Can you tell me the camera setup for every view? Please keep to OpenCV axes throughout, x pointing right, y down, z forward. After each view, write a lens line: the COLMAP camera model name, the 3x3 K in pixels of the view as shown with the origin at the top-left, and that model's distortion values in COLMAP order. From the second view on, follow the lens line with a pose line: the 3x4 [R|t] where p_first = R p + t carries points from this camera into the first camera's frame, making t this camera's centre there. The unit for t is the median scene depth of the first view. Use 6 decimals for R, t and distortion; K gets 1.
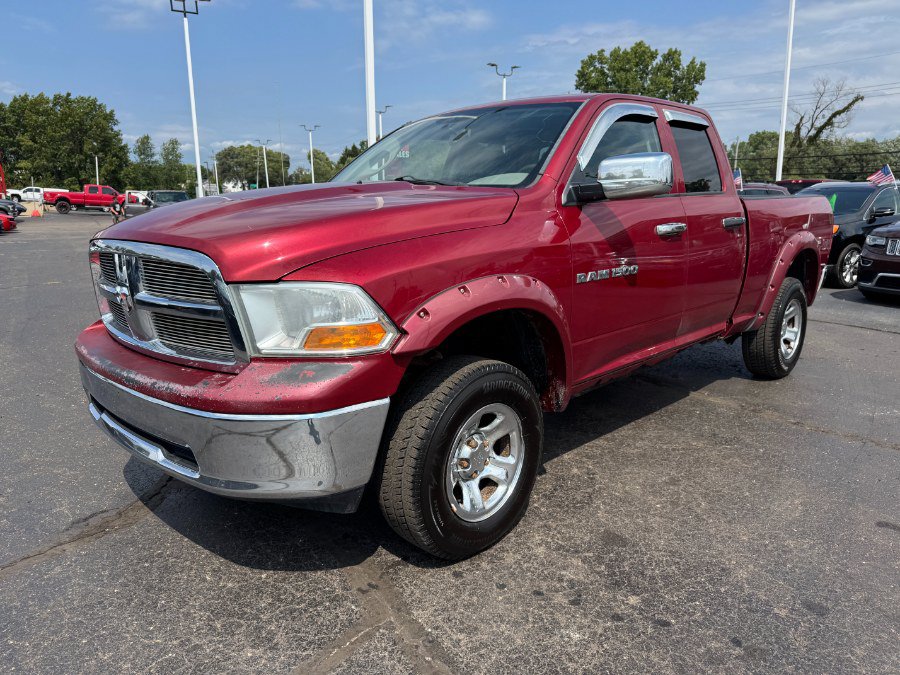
lens RADIAL K [[638.2, 0, 440.9], [0, 638.2, 354.6], [0, 0, 1]] dist [0.008156, -0.016626]
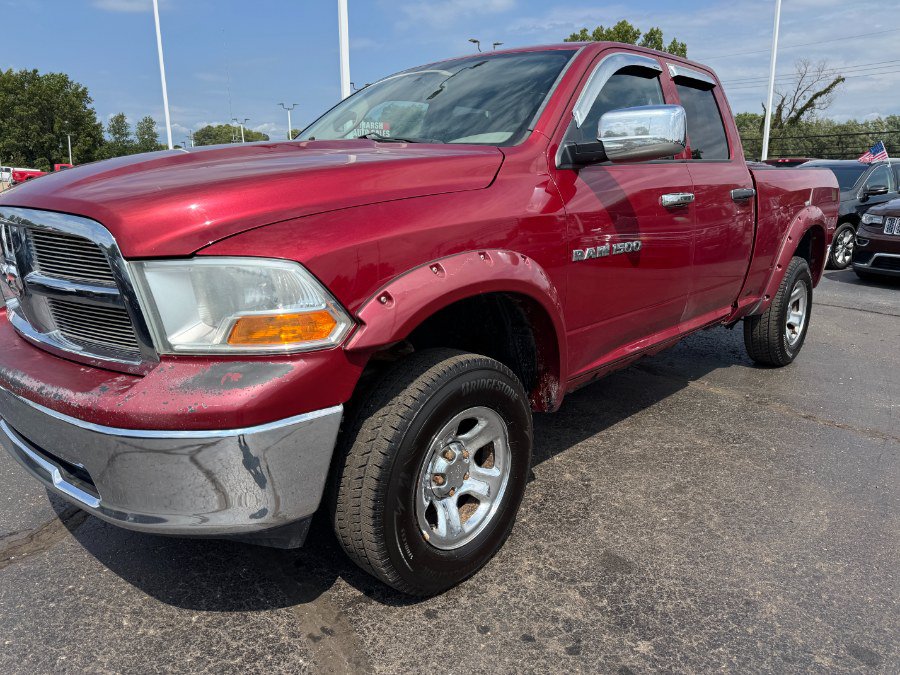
lens RADIAL K [[638.2, 0, 435.9], [0, 638.2, 354.0], [0, 0, 1]] dist [0.008156, -0.016626]
pose [[0.999801, -0.003791, 0.019600, 0.016158], [0.003274, 0.999647, 0.026354, -0.012876], [-0.019693, -0.026285, 0.999461, 0.167744]]
